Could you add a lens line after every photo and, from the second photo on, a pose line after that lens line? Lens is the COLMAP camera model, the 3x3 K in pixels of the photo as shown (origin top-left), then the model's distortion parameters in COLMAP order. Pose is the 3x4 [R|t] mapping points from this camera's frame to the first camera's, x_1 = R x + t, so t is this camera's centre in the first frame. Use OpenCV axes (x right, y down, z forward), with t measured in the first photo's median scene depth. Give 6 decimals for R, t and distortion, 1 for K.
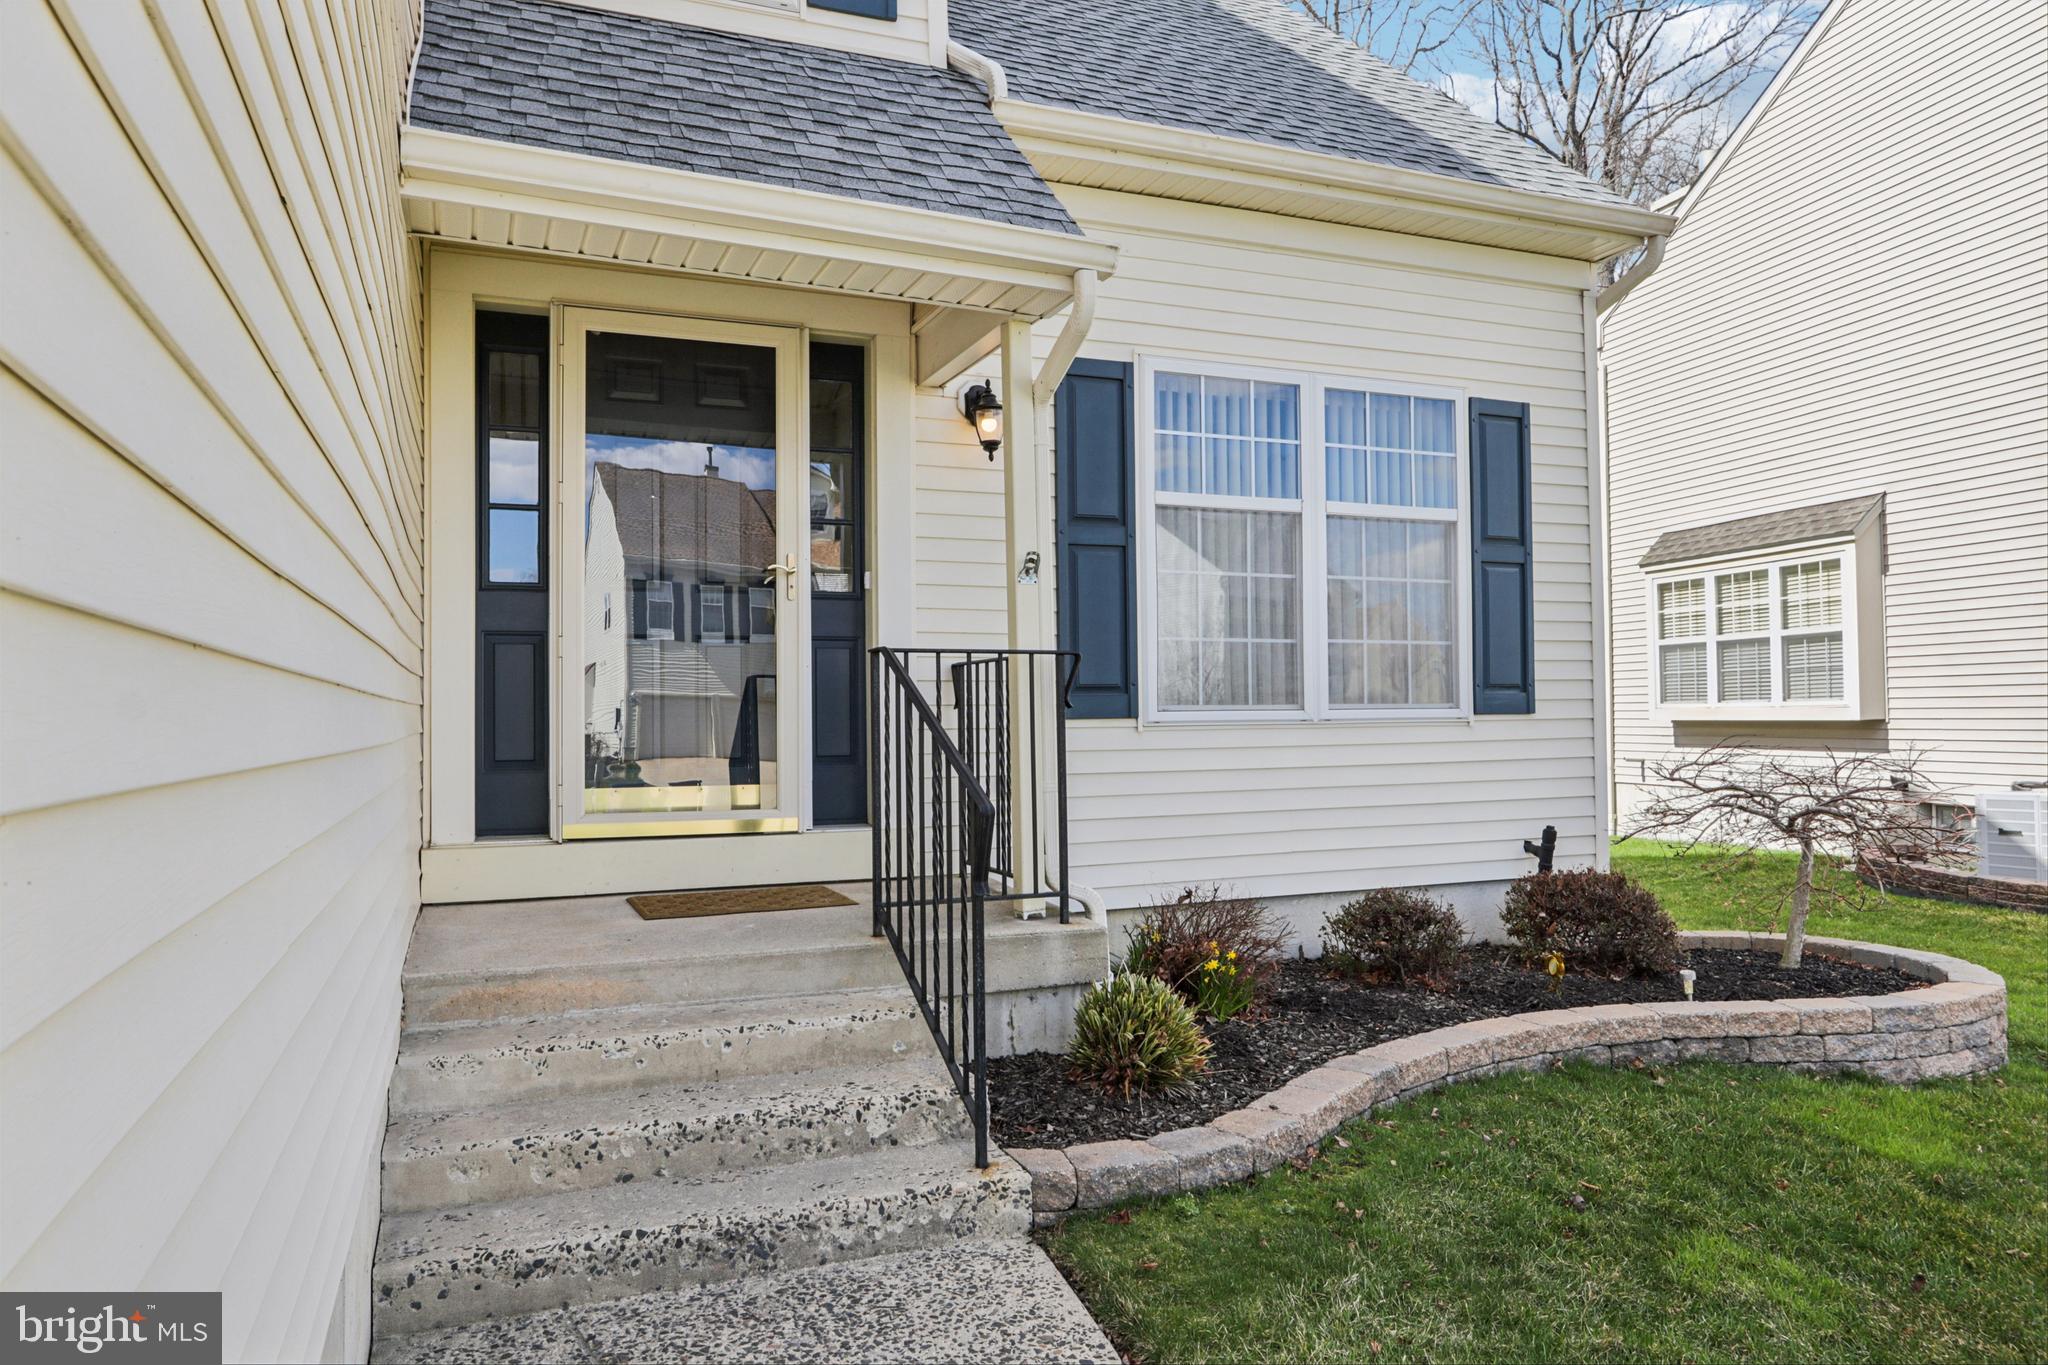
lens RADIAL K [[1361.4, 0, 1024.0], [0, 1361.4, 682.5], [0, 0, 1]] dist [-0.034083, 0.046615]
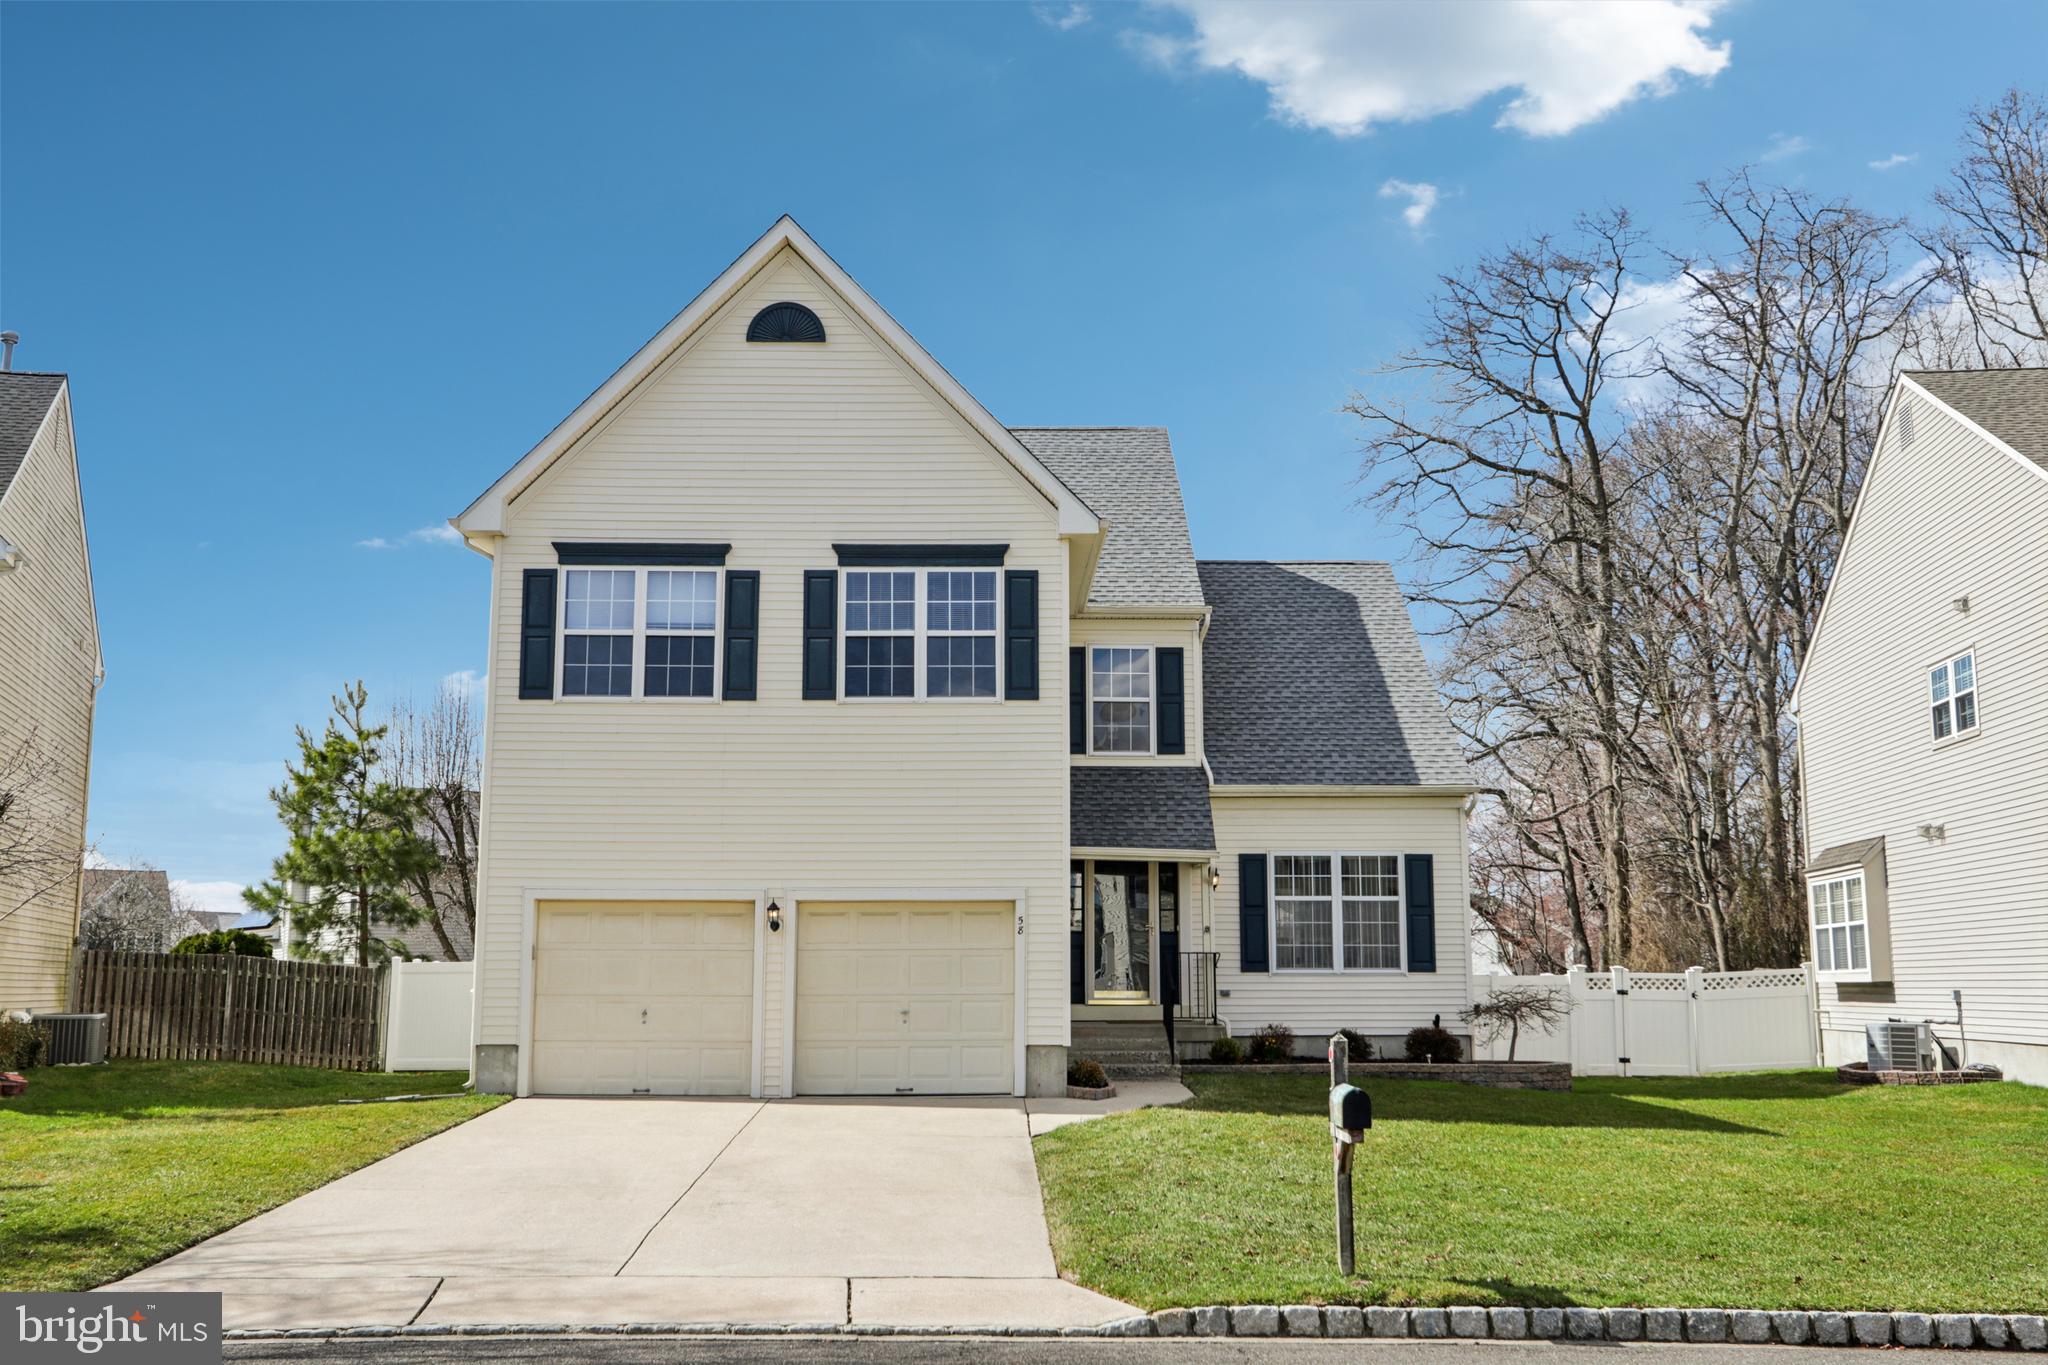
lens RADIAL K [[1932.5, 0, 1024.0], [0, 1932.5, 682.5], [0, 0, 1]] dist [-0.005278, 0.002567]
pose [[0.933924, -0.045853, -0.354519, 1.047286], [-0.001045, 0.991385, -0.130978, -0.044863], [0.357471, 0.122694, 0.925830, -3.024297]]
